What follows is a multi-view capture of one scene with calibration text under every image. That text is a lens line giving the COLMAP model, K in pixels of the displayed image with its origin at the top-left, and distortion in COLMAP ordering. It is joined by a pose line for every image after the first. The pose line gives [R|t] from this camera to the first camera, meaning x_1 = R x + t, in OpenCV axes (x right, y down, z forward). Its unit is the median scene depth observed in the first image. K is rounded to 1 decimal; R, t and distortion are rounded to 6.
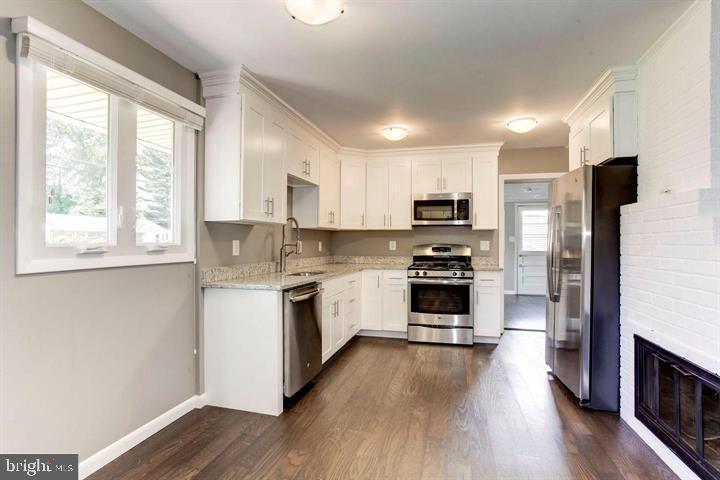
lens RADIAL K [[356.8, 0, 363.4], [0, 356.8, 241.8], [0, 0, 1]] dist [-0.006888, 0.011527]
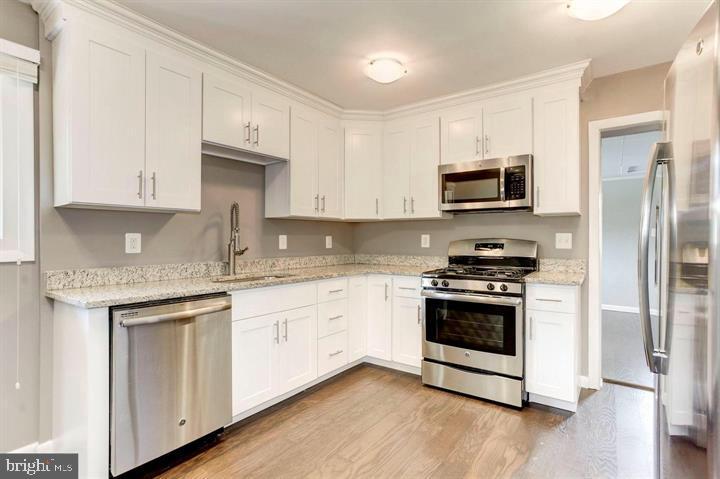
lens RADIAL K [[356.8, 0, 360.8], [0, 356.8, 238.4], [0, 0, 1]] dist [-0.006888, 0.011527]
pose [[0.931815, -0.002136, -0.362927, 0.254005], [0.002538, 0.999997, 0.000630, 0.005283], [0.362924, -0.001508, 0.931817, 0.324760]]
